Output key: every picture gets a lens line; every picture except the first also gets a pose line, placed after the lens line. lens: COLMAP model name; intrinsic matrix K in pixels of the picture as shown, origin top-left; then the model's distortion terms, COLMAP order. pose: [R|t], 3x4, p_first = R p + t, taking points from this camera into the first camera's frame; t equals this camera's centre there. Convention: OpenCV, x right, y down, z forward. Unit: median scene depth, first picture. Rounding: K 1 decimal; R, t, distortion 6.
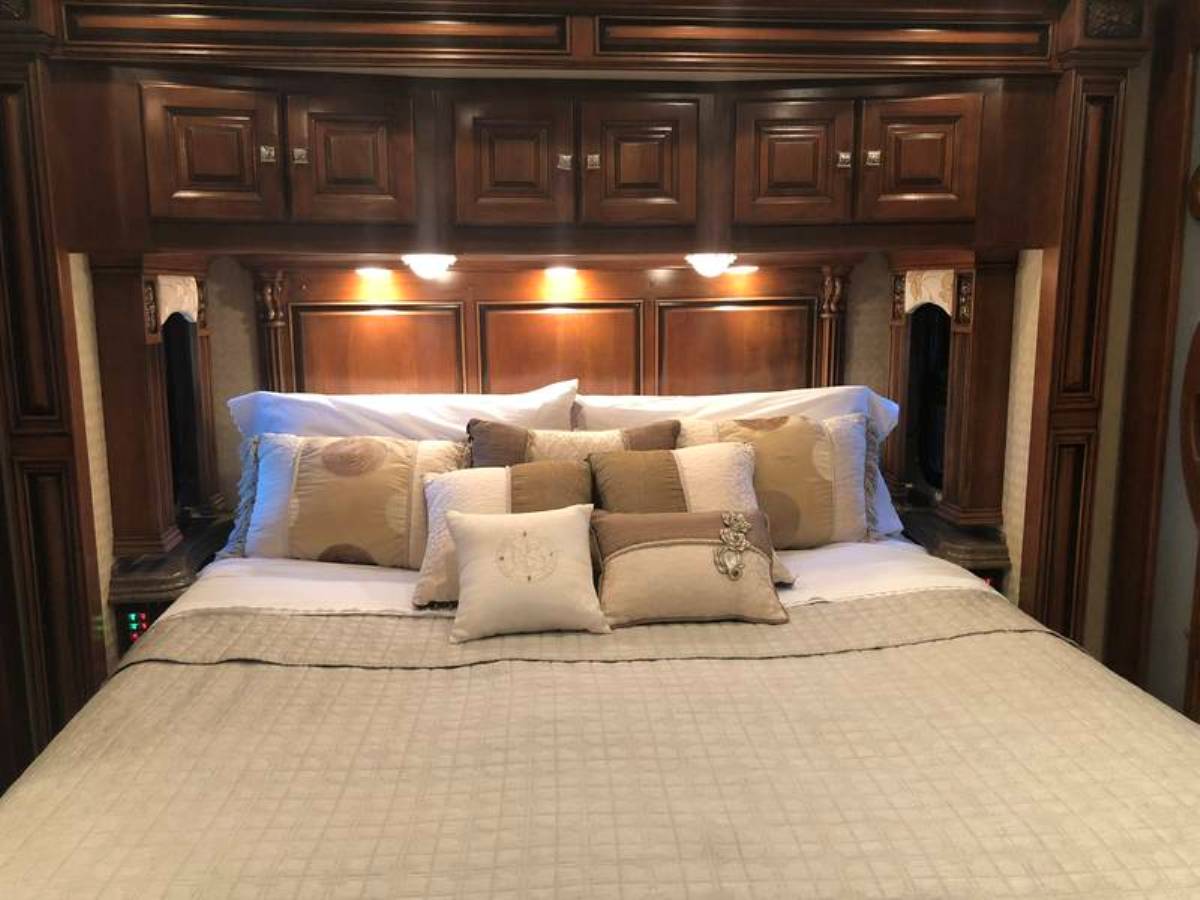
lens RADIAL K [[991.2, 0, 587.4], [0, 991.2, 445.1], [0, 0, 1]] dist [0.043418, -0.035555]
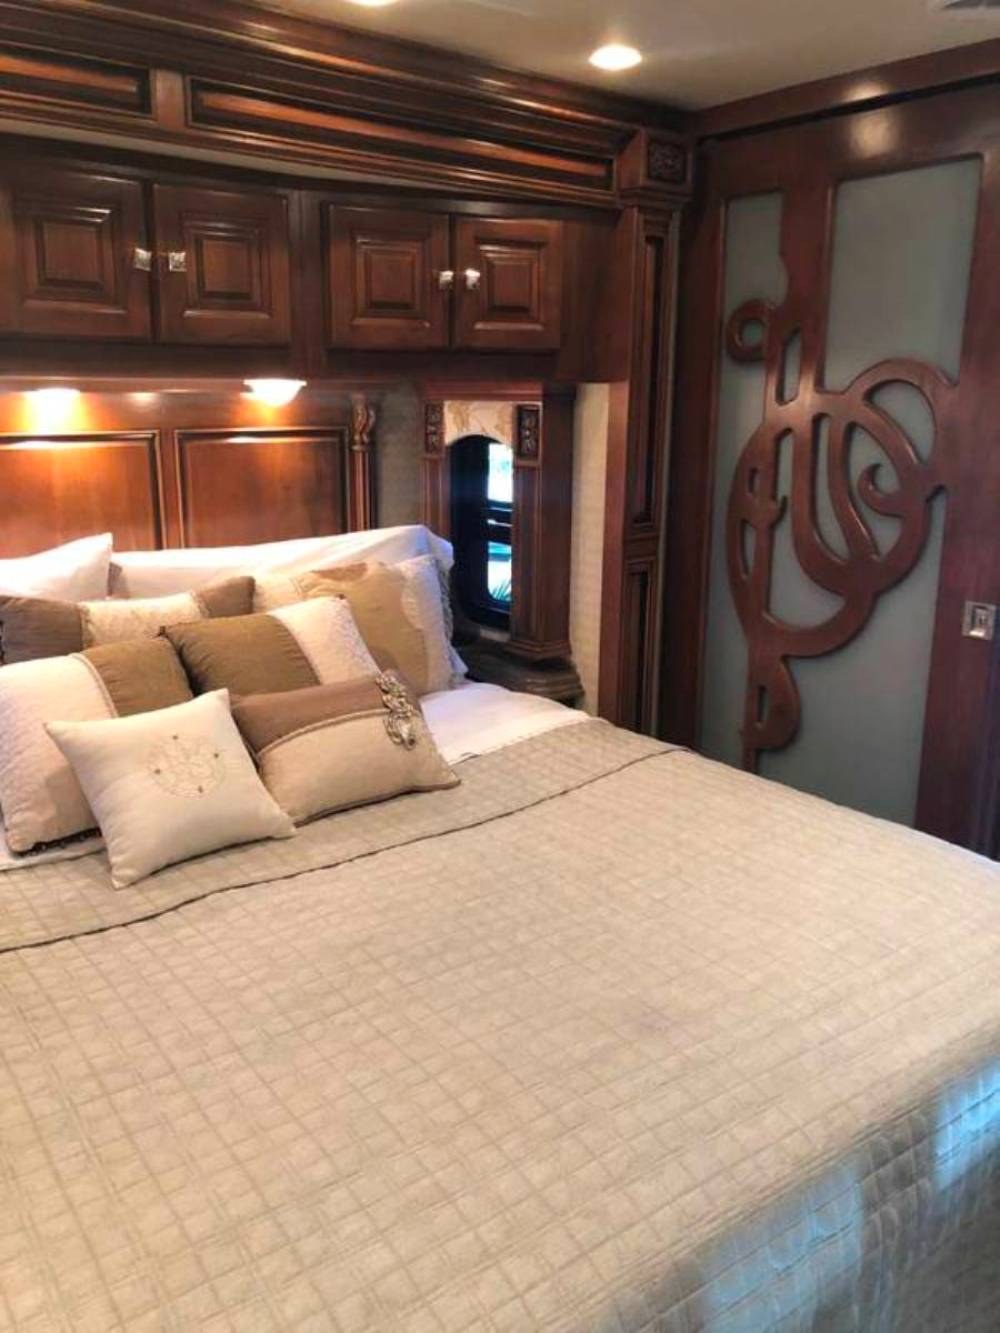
lens RADIAL K [[1101.0, 0, 492.3], [0, 1101.0, 660.3], [0, 0, 1]] dist [0.043418, -0.035555]
pose [[0.834700, -0.119120, 0.537668, -0.296945], [0.078154, 0.992067, 0.098462, -0.036036], [-0.545131, -0.040165, 0.837388, 0.105294]]
